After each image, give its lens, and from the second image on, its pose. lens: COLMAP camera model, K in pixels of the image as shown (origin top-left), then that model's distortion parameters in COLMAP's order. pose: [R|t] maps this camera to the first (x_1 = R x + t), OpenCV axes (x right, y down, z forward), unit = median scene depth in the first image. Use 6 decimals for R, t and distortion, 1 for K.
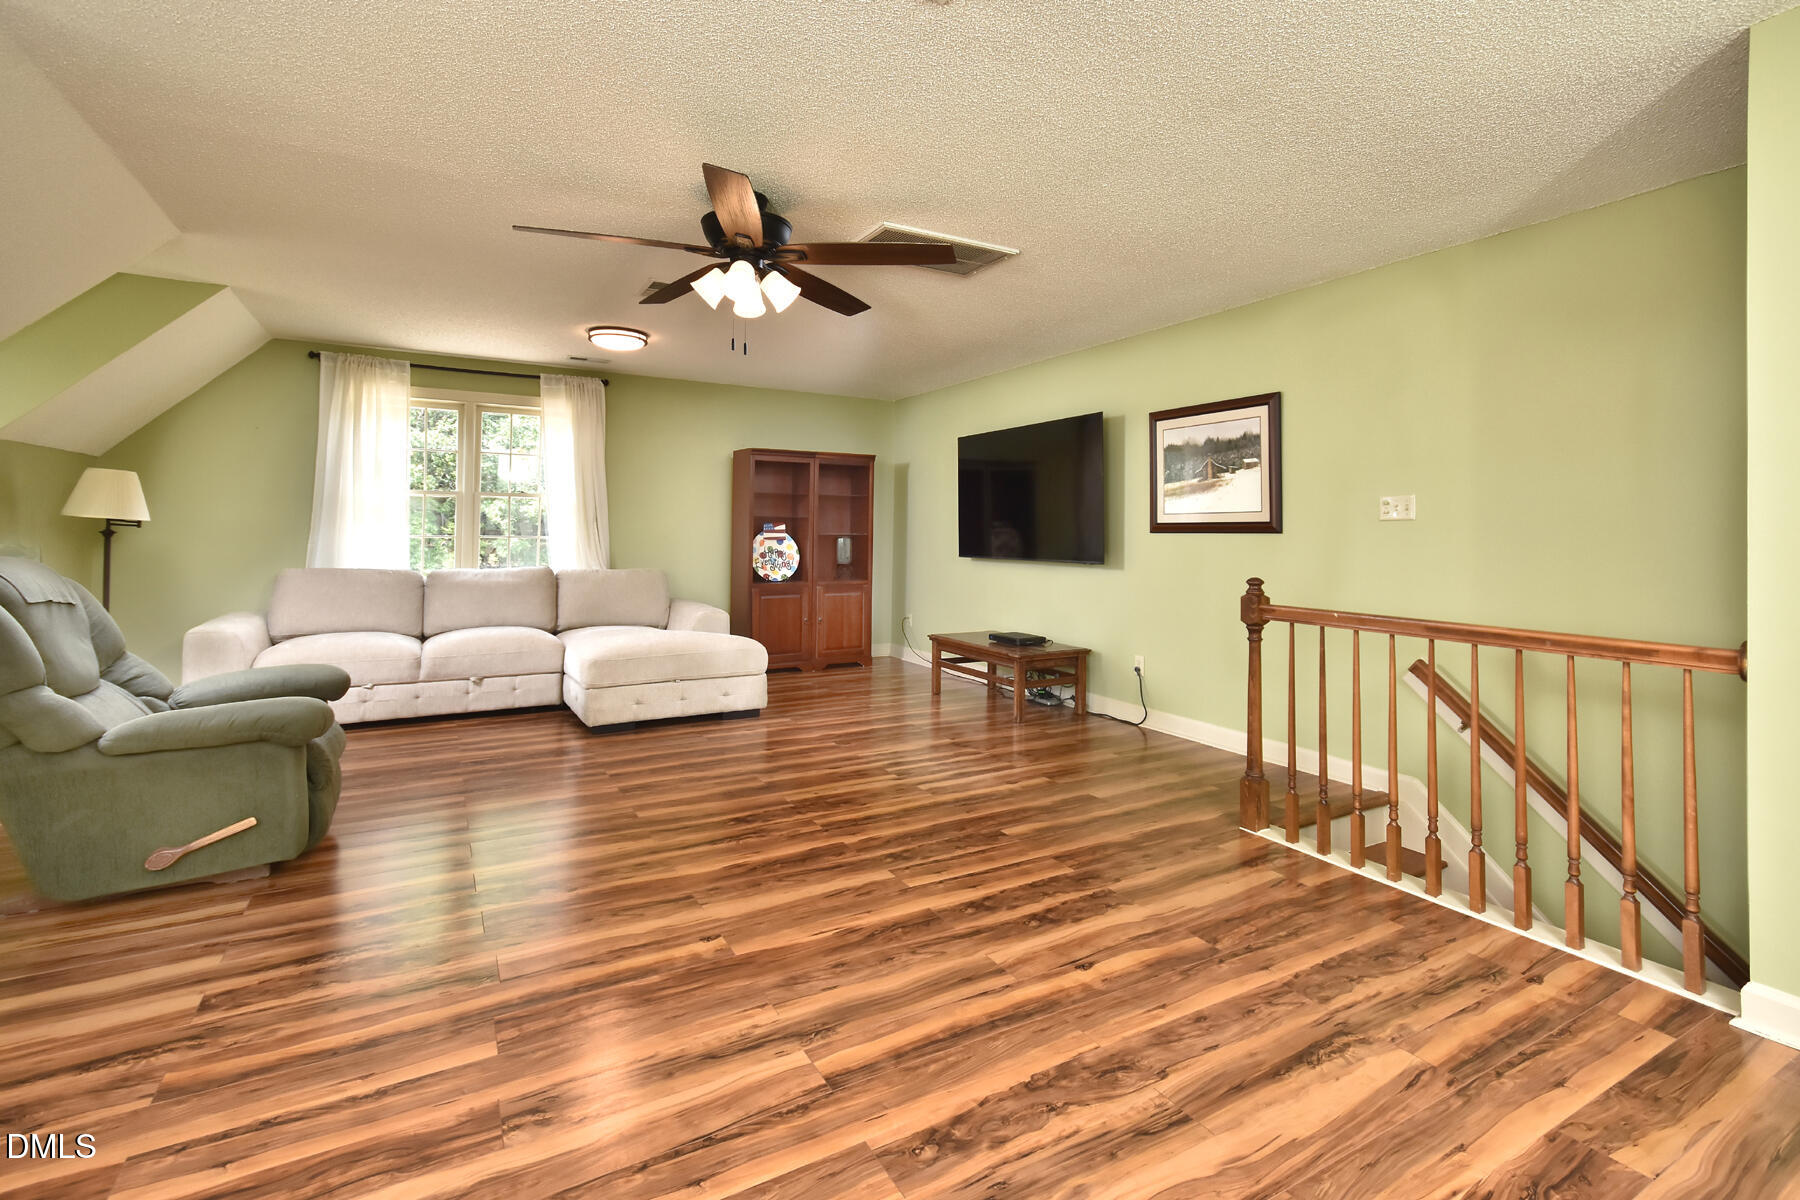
lens RADIAL K [[819.7, 0, 897.3], [0, 819.7, 564.0], [0, 0, 1]] dist [0.002649, 0.000109]
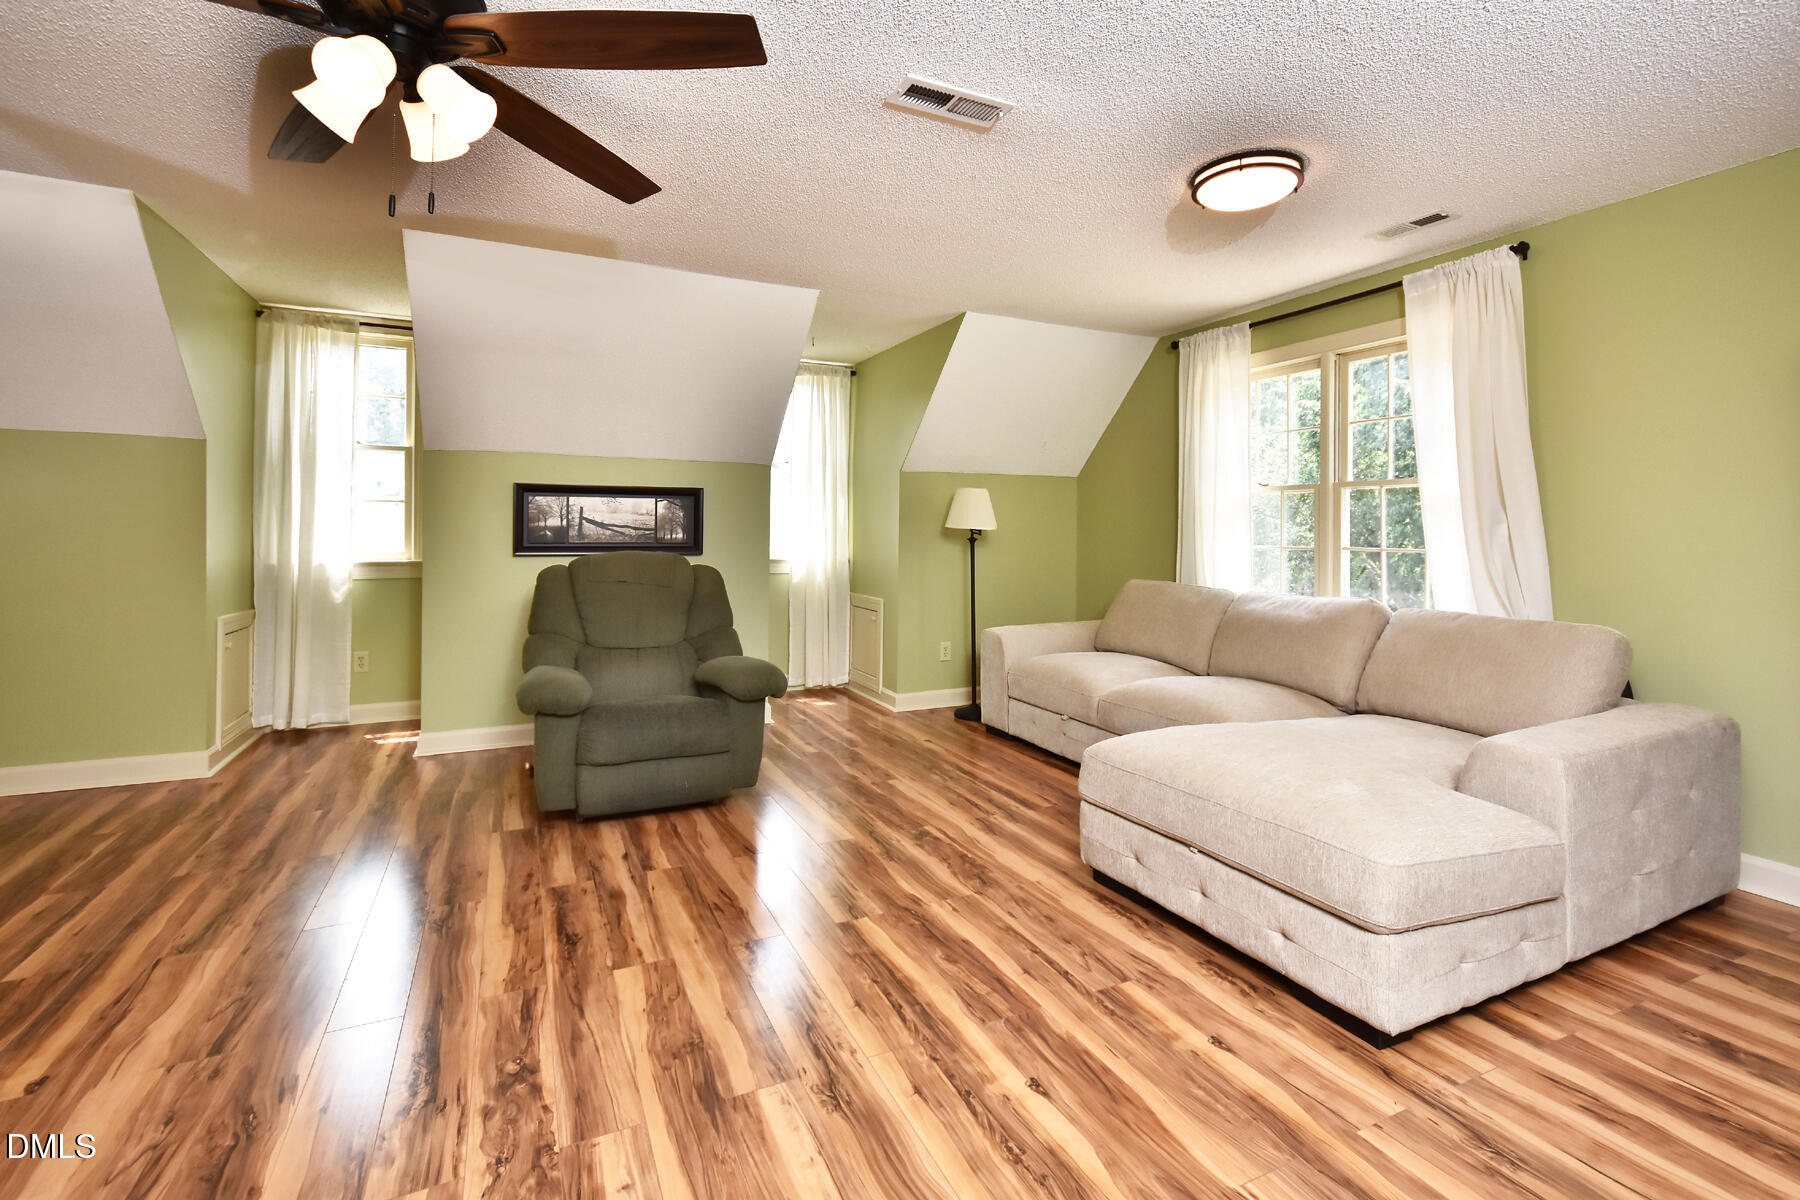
lens RADIAL K [[788.3, 0, 872.5], [0, 788.3, 531.1], [0, 0, 1]] dist [0.002549, 0.000721]
pose [[-0.060894, -0.010405, -0.998090, 0.422181], [-0.041259, 0.999117, -0.007898, -0.064614], [0.997291, 0.040699, -0.061270, 1.686008]]
